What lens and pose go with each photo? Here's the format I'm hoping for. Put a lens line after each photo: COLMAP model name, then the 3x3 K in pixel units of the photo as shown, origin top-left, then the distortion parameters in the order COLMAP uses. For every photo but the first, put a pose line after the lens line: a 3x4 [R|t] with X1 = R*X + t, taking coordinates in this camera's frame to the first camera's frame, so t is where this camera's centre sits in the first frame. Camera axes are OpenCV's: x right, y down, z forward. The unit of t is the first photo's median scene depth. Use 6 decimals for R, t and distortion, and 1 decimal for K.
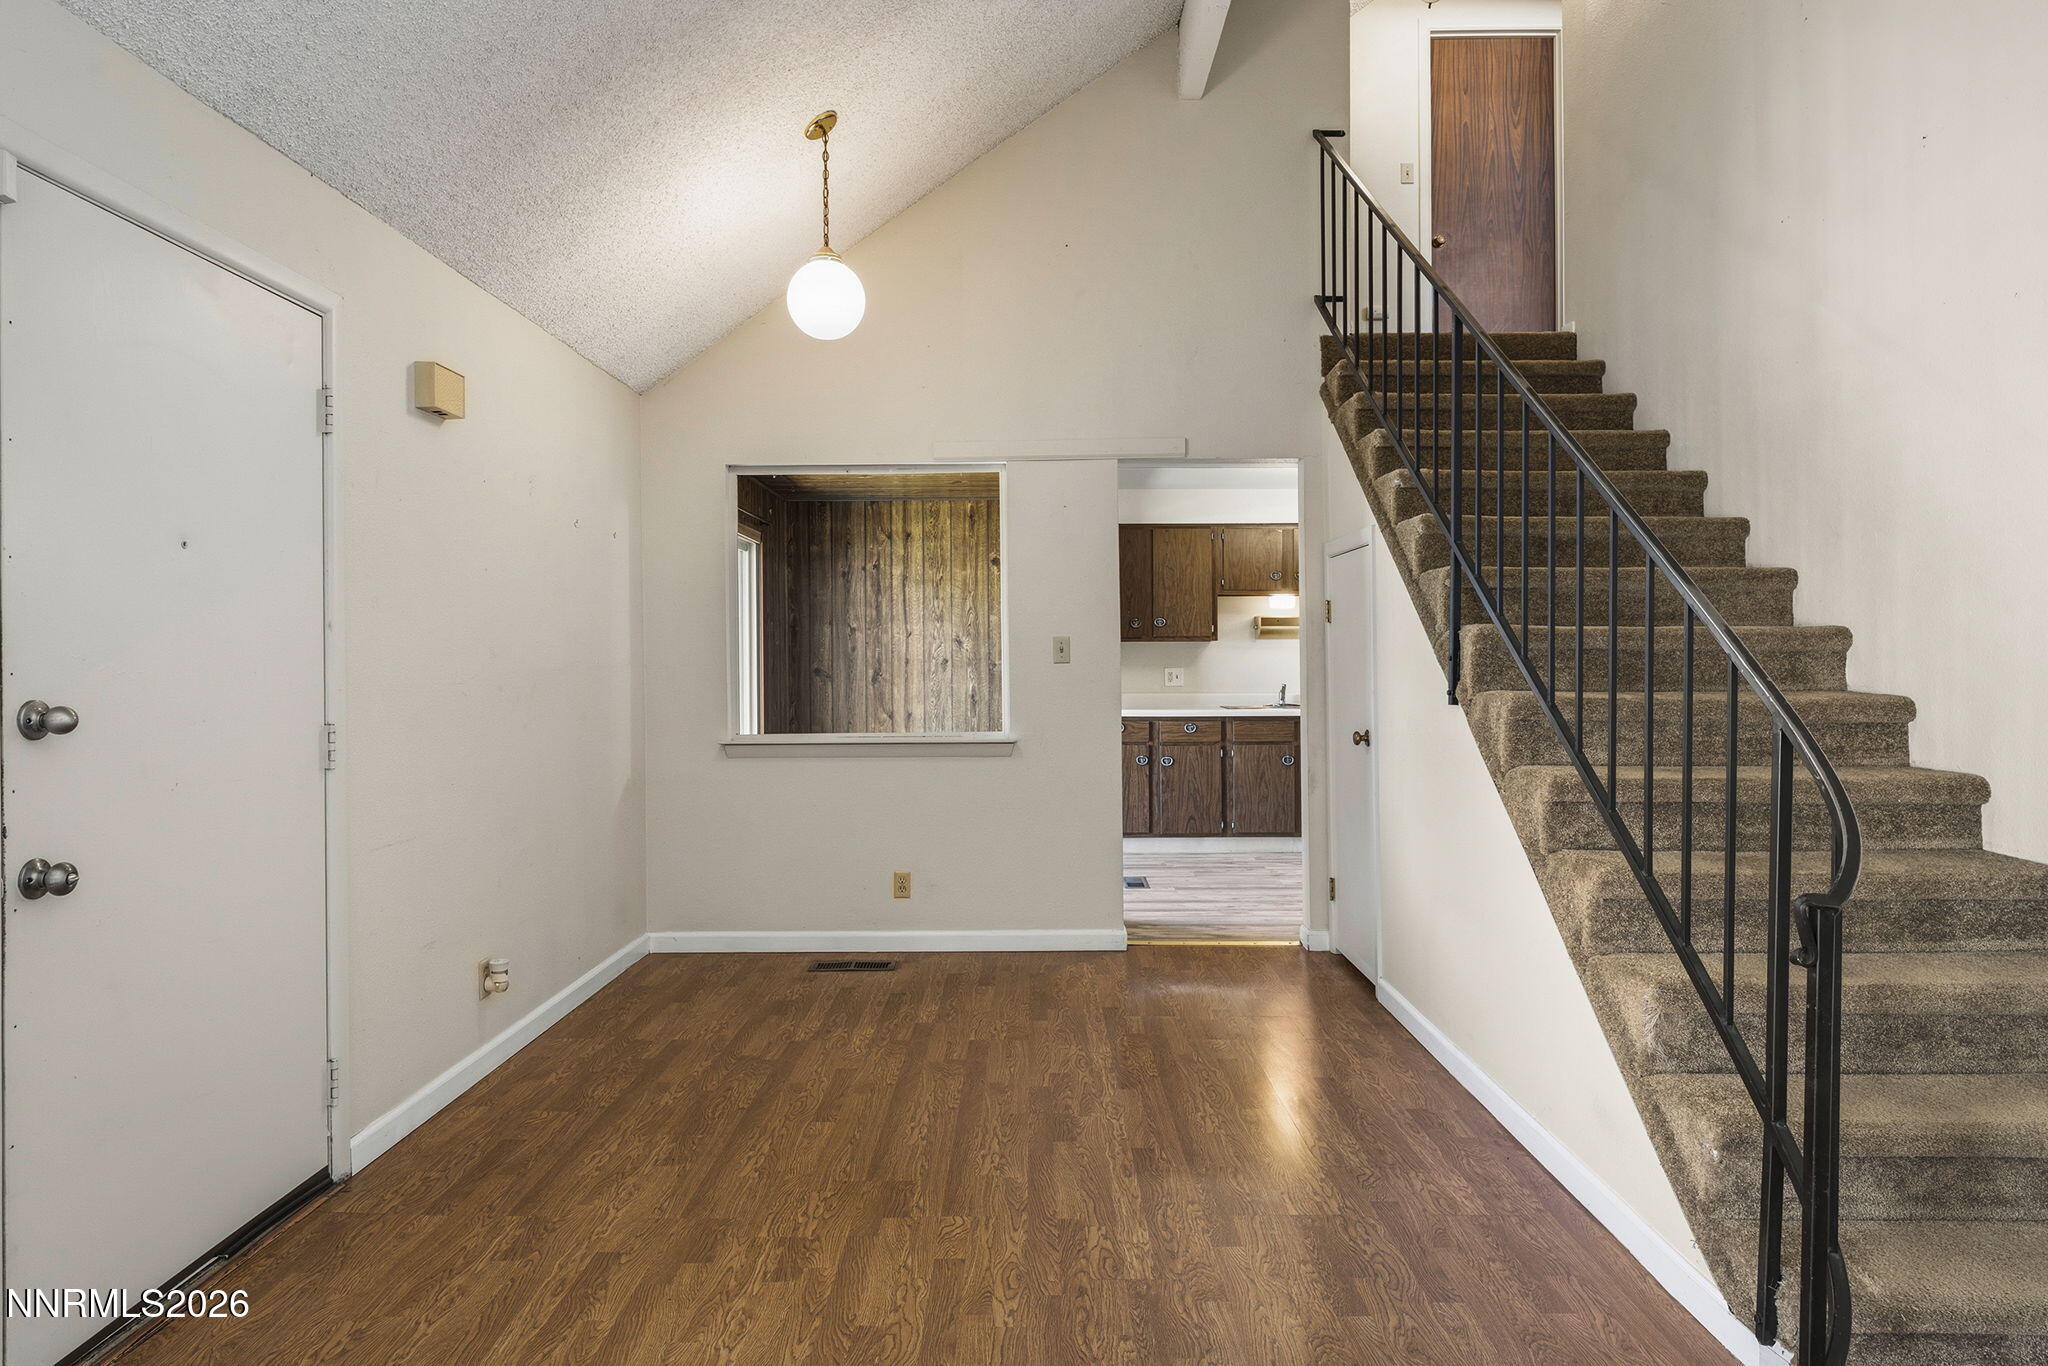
lens RADIAL K [[1246.0, 0, 1017.8], [0, 1246.0, 669.6], [0, 0, 1]] dist [-0.004361, 0.001518]
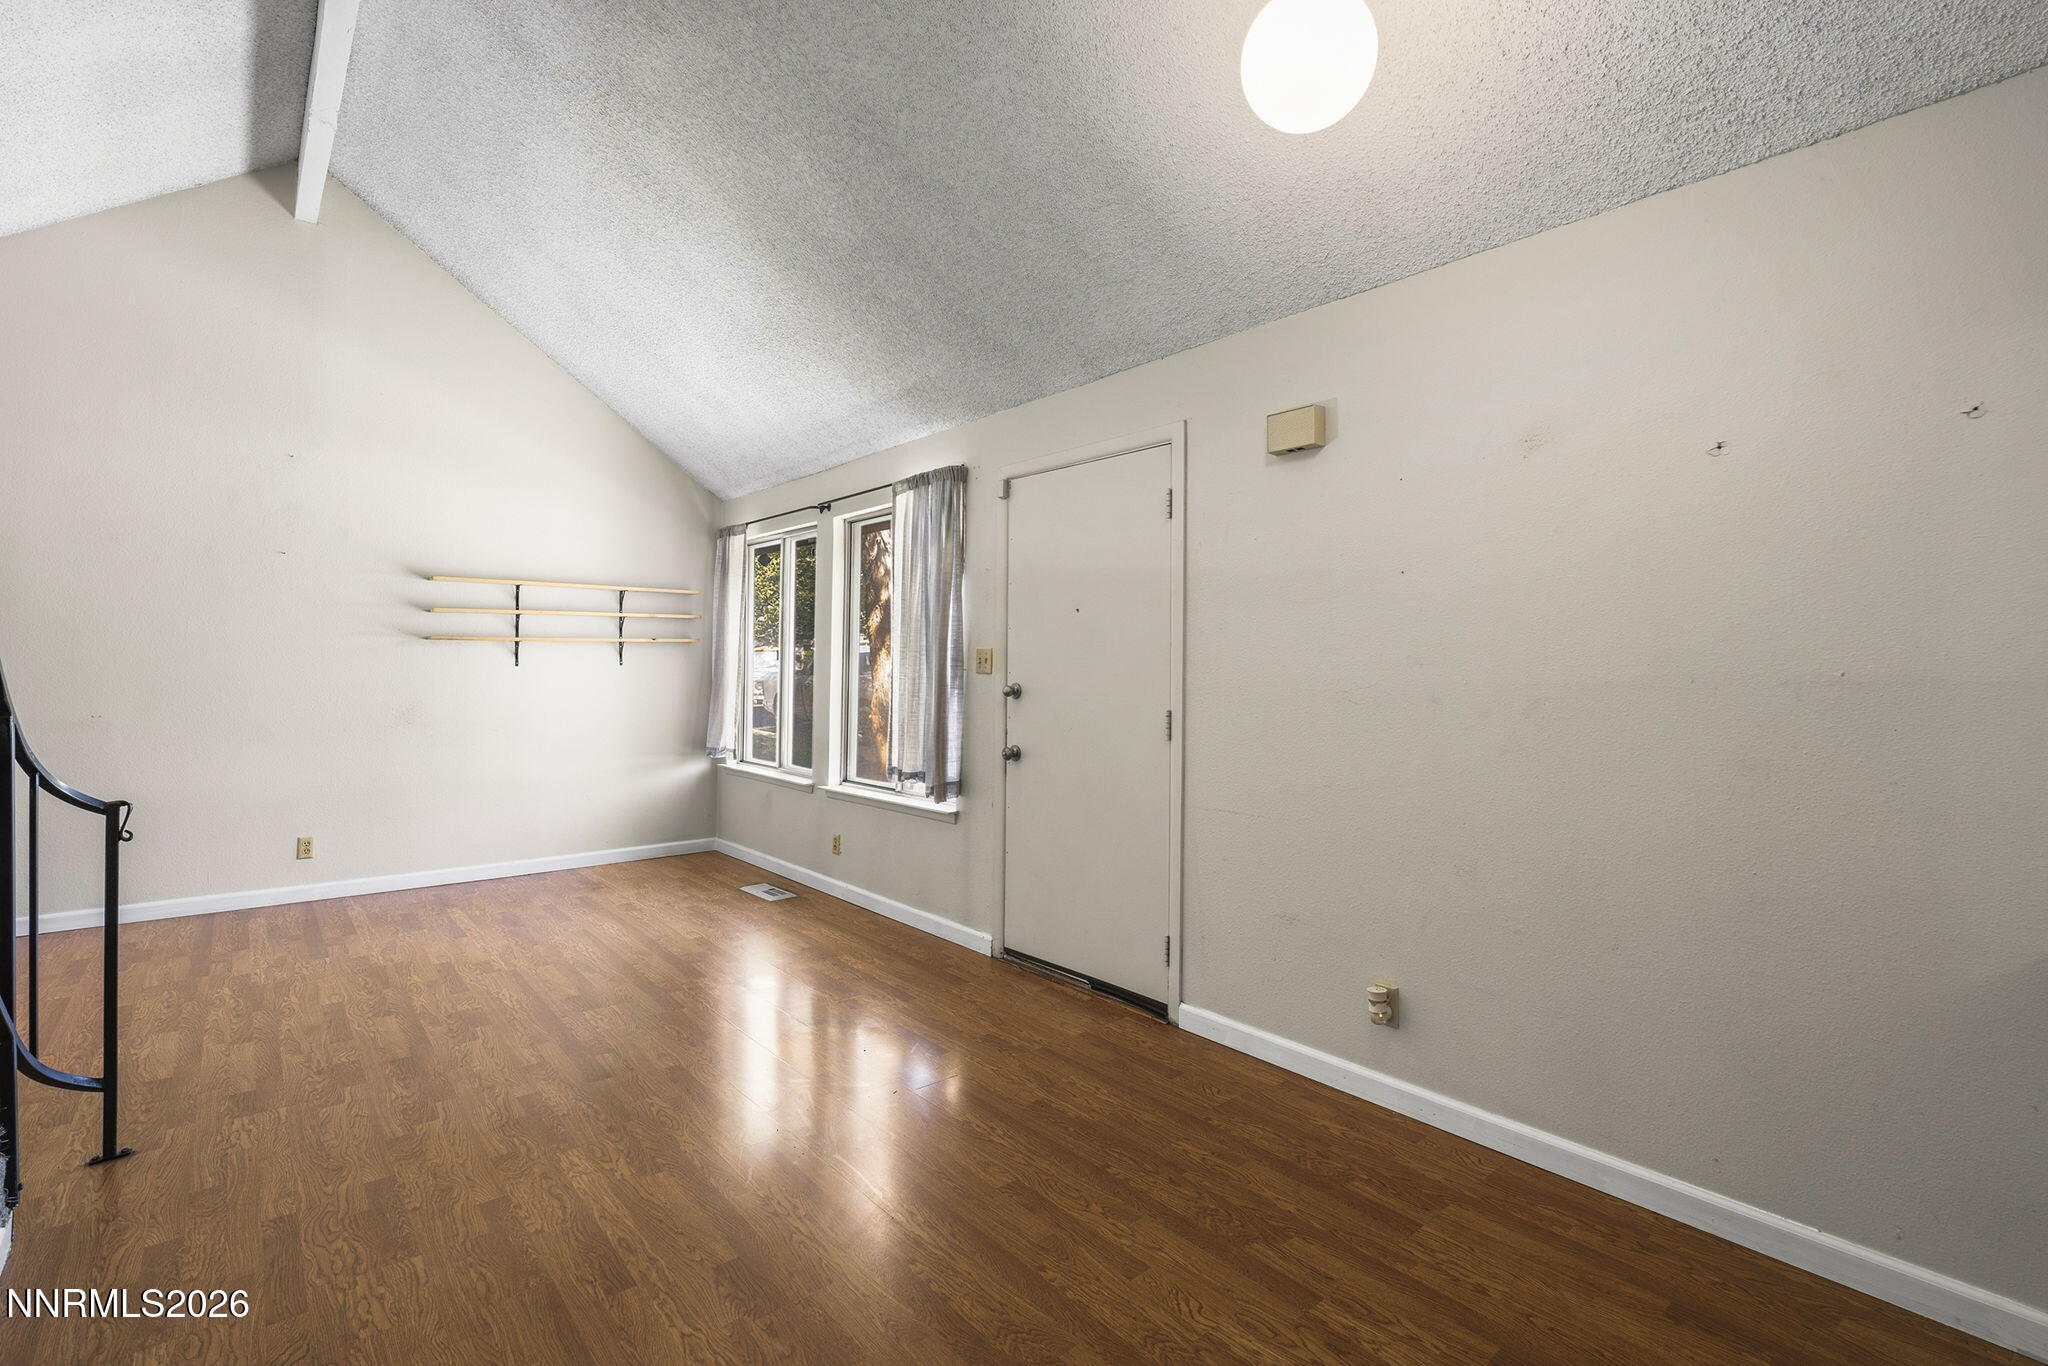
lens RADIAL K [[926.2, 0, 1012.8], [0, 926.2, 640.5], [0, 0, 1]] dist [-0.009709, 0.003378]
pose [[-0.762456, -0.018055, -0.646789, 0.246432], [-0.005691, 0.999759, -0.021198, -0.013113], [0.647016, -0.012482, -0.762375, 1.339662]]
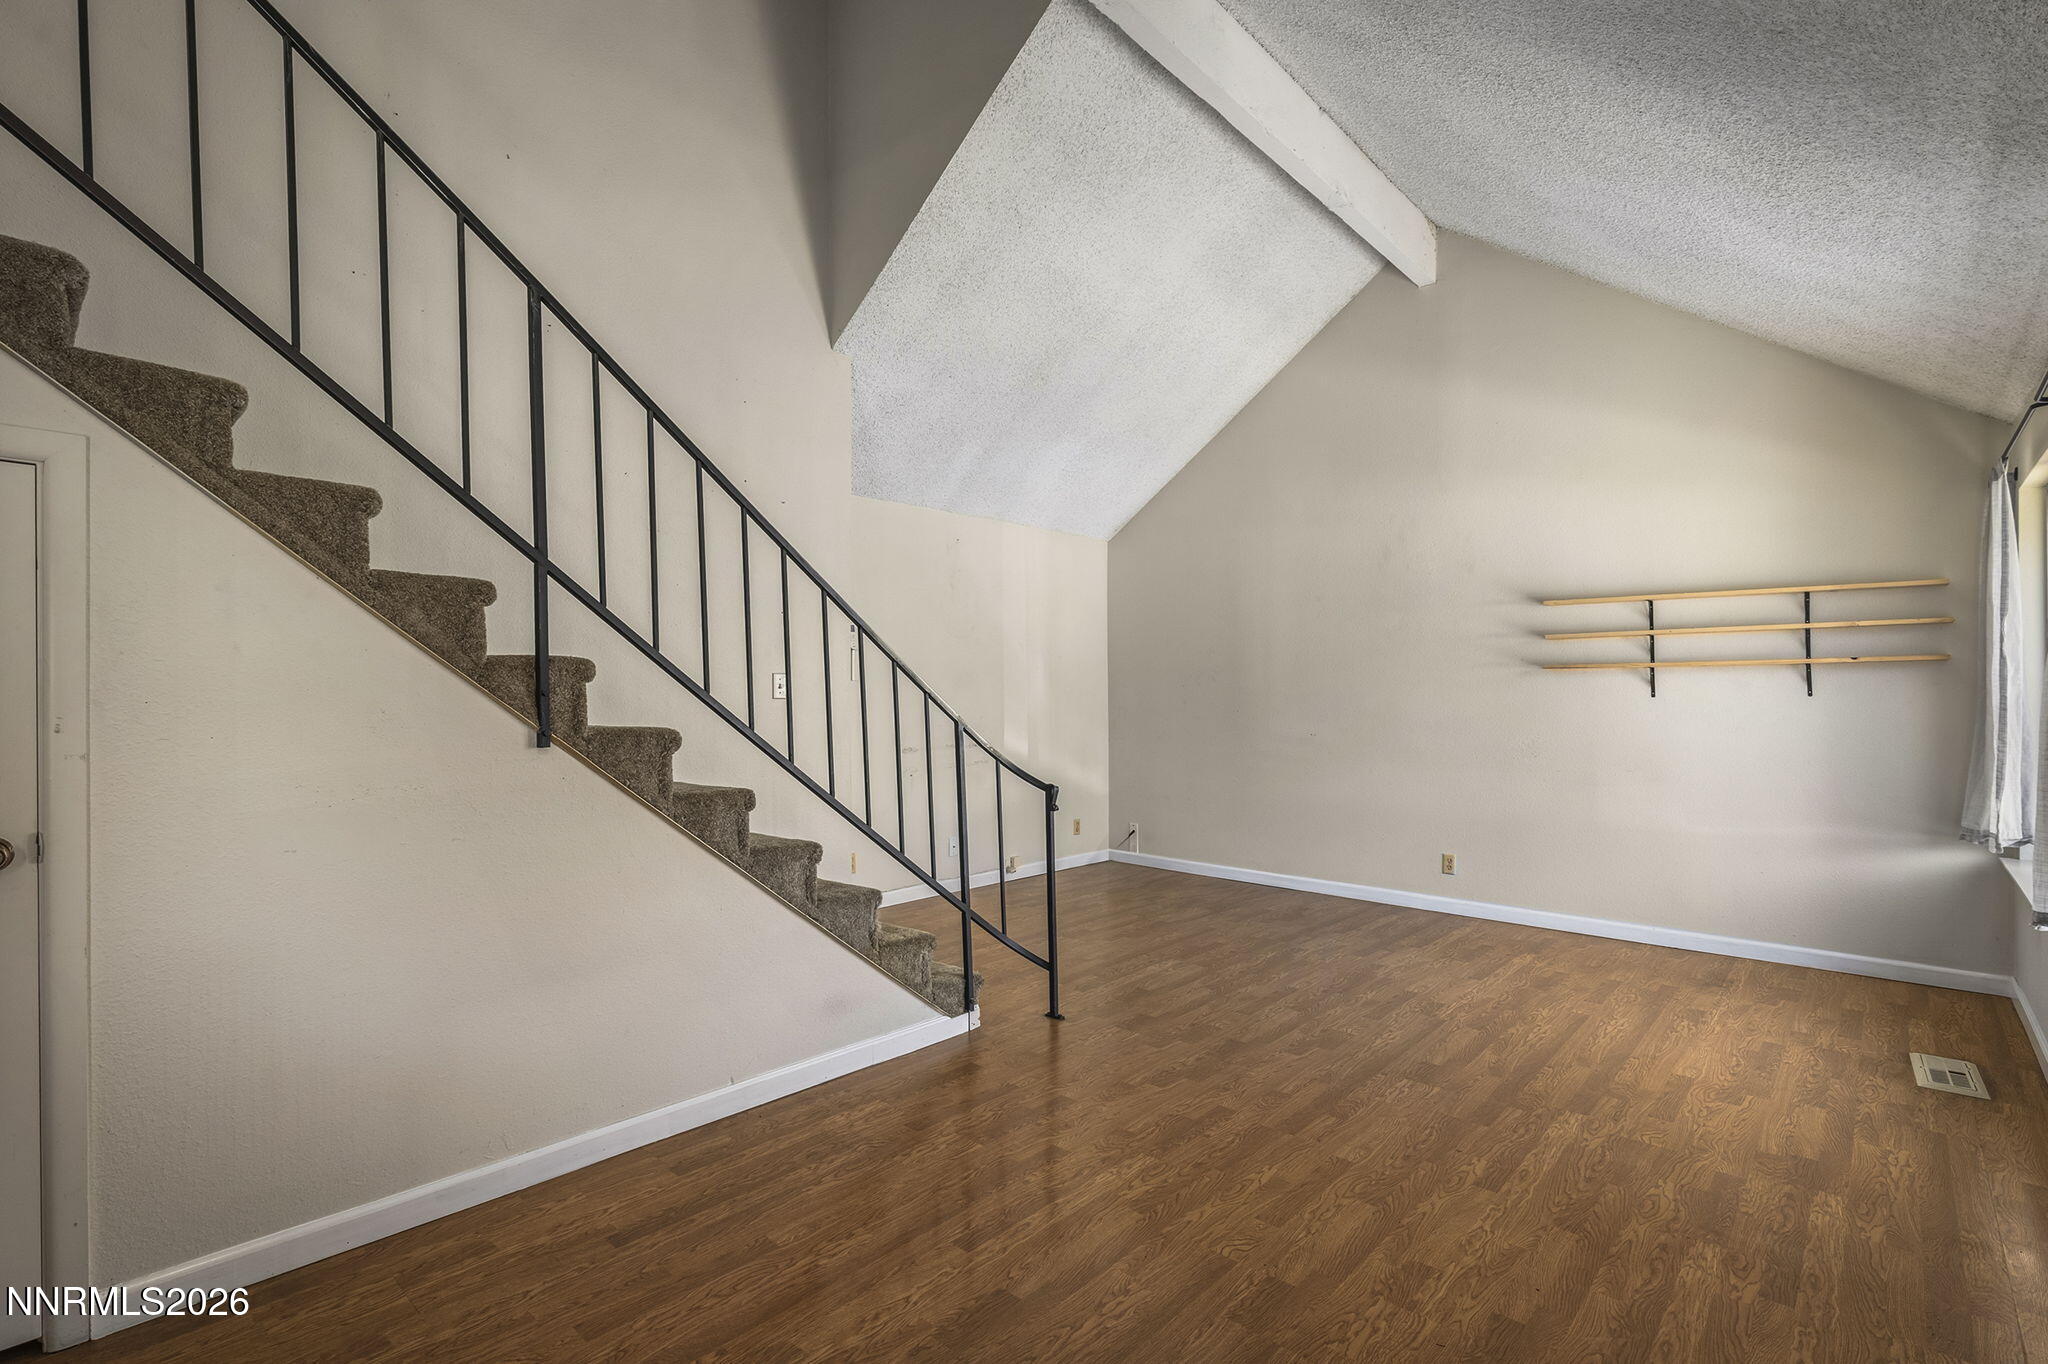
lens RADIAL K [[955.5, 0, 1005.5], [0, 955.5, 681.3], [0, 0, 1]] dist [-0.004929, 0.000945]
pose [[-0.740214, 0.010623, 0.672287, -0.320806], [0.004214, 0.999929, -0.011160, -0.008983], [-0.672358, -0.005428, -0.740206, 1.236583]]
